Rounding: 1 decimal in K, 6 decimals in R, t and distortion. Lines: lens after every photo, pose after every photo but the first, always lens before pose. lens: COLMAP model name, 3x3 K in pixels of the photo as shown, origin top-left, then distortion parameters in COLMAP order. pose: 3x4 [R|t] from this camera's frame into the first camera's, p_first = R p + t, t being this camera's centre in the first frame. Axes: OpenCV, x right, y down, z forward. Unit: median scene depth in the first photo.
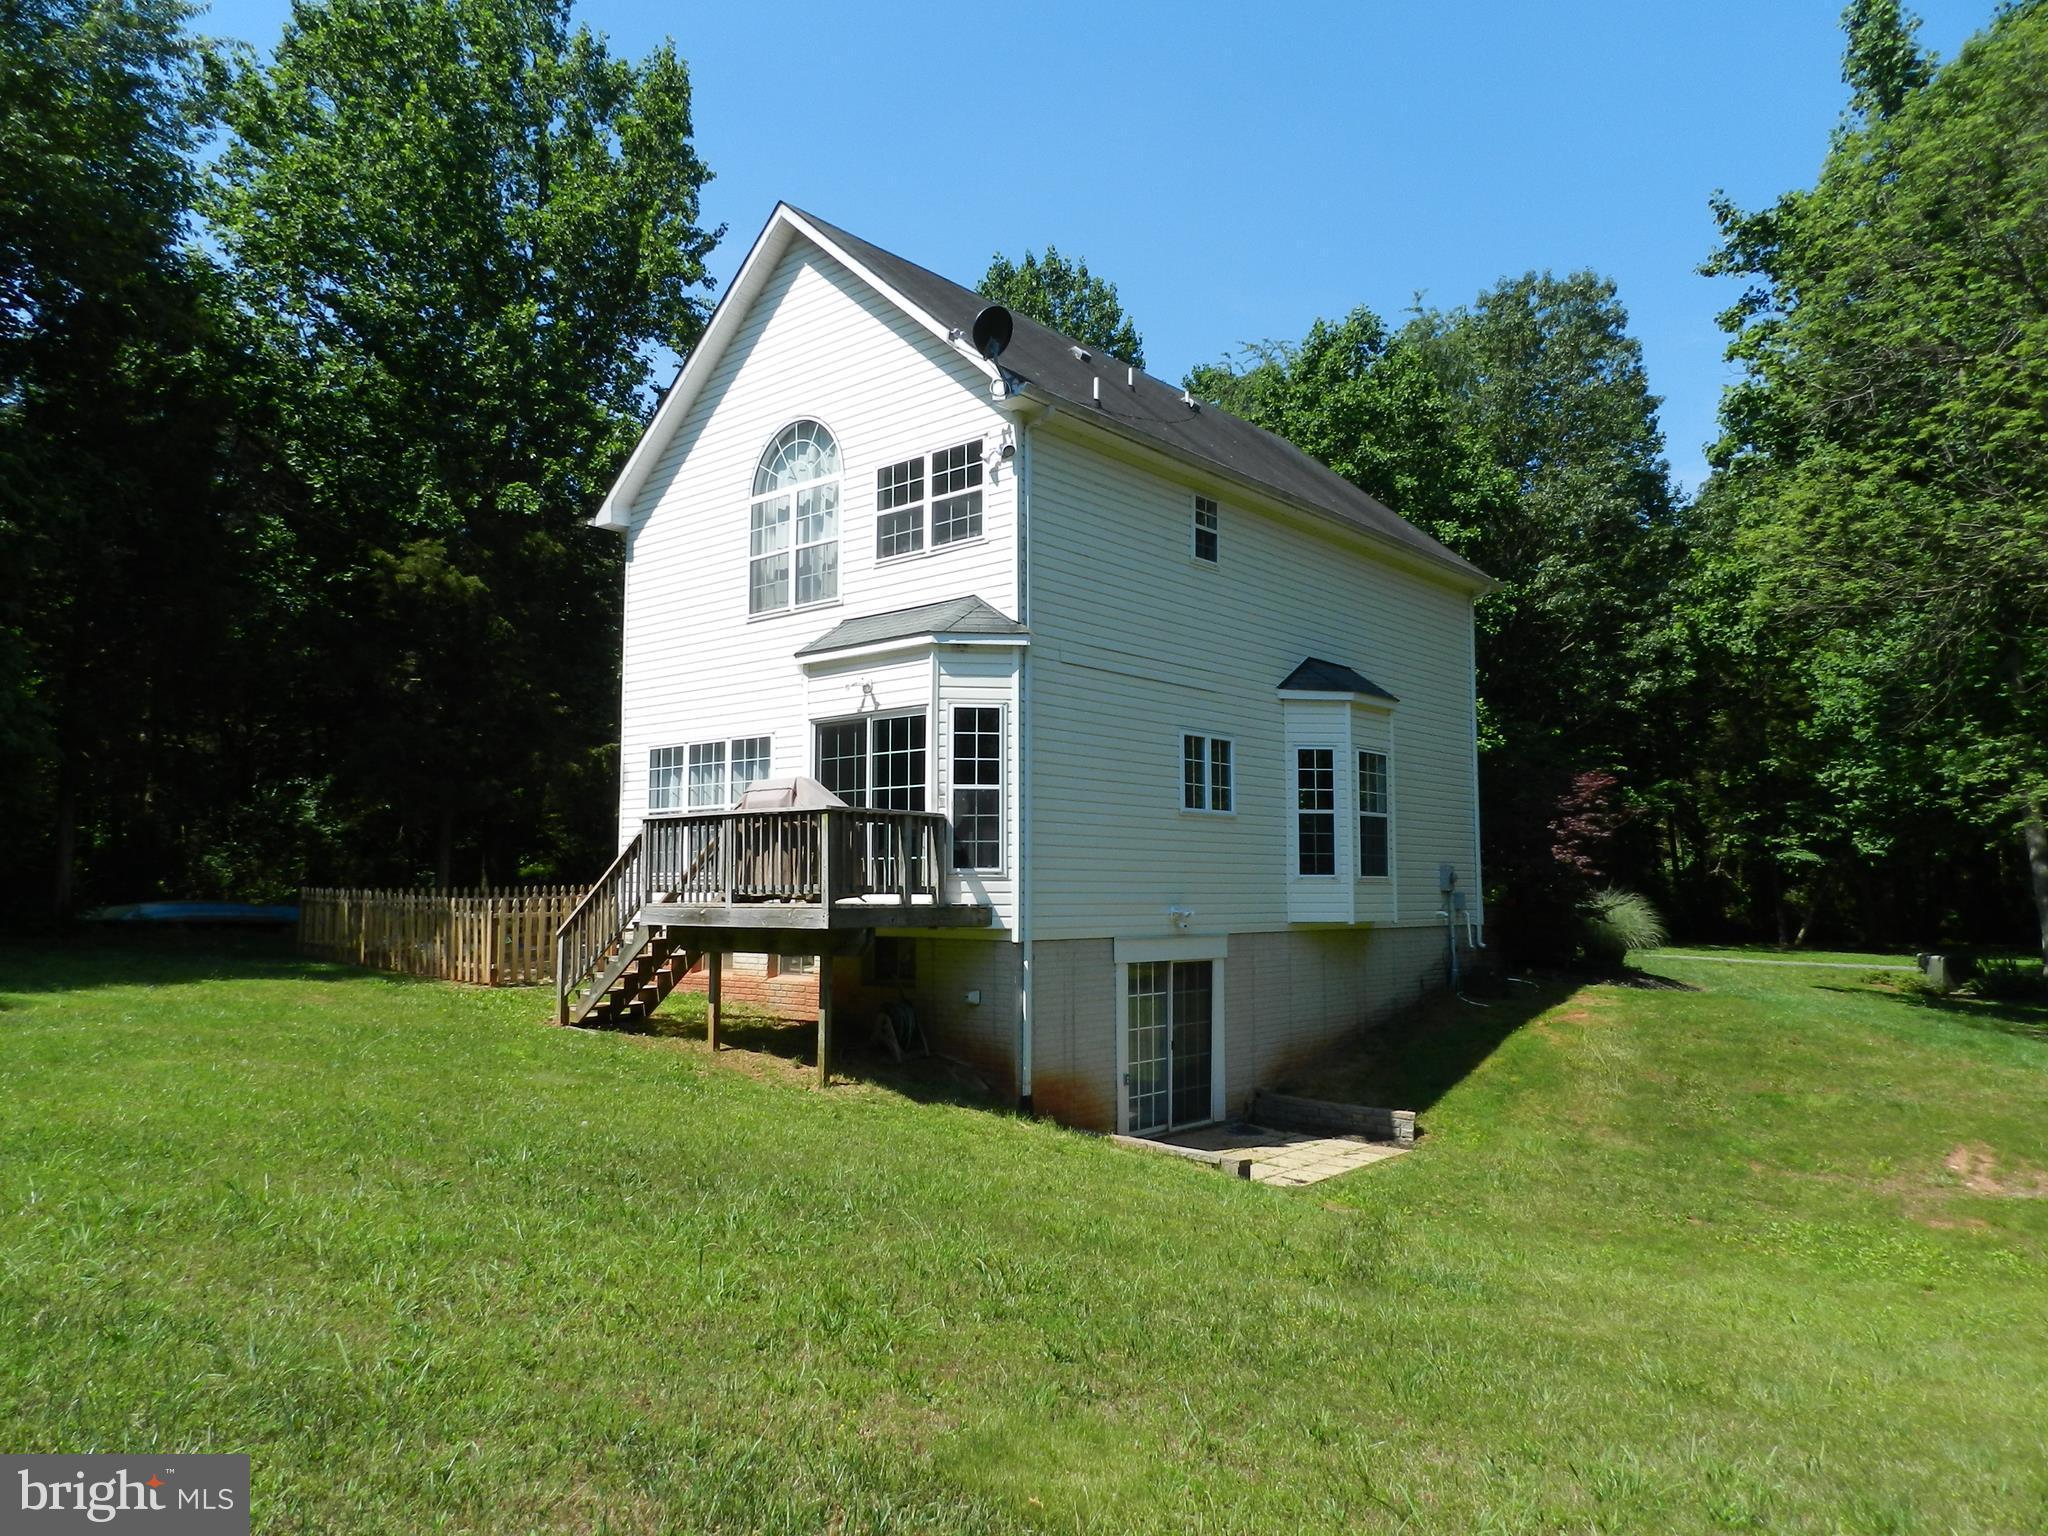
lens RADIAL K [[1399.2, 0, 1022.8], [0, 1399.2, 754.6], [0, 0, 1]] dist [0.018737, 0.006805]
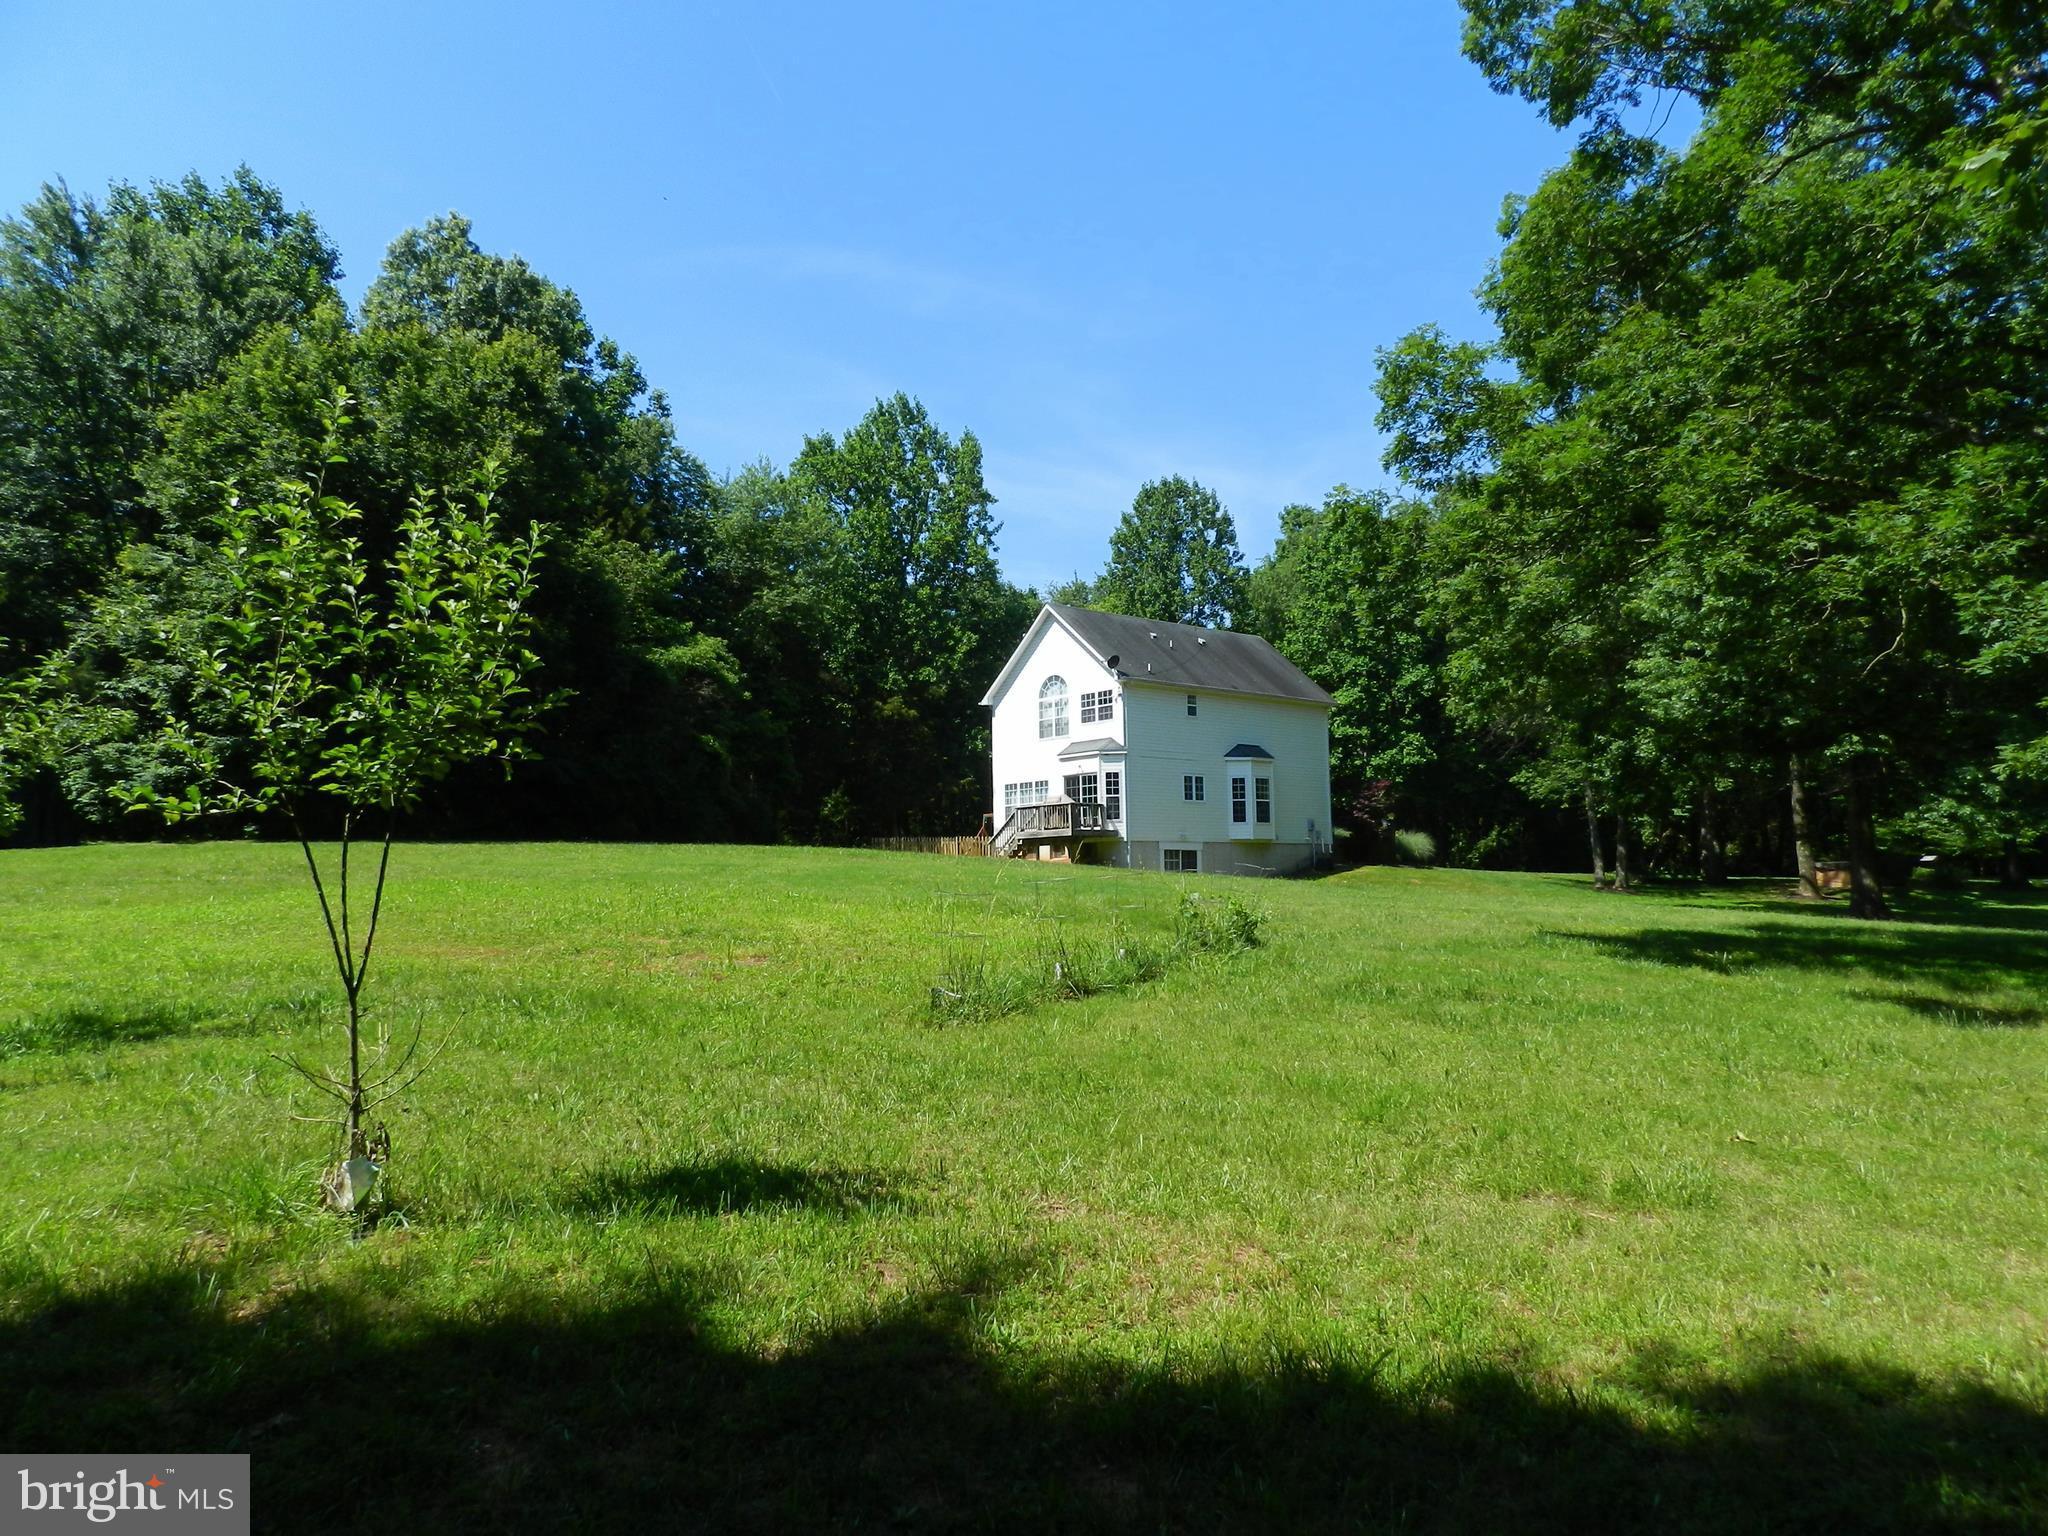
lens RADIAL K [[1399.2, 0, 1018.4], [0, 1399.2, 763.1], [0, 0, 1]] dist [0.018737, 0.006805]
pose [[0.988335, -0.029218, -0.149463, 0.225158], [0.030519, 0.999514, 0.006416, -0.075533], [0.149203, -0.010903, 0.988746, -2.146923]]
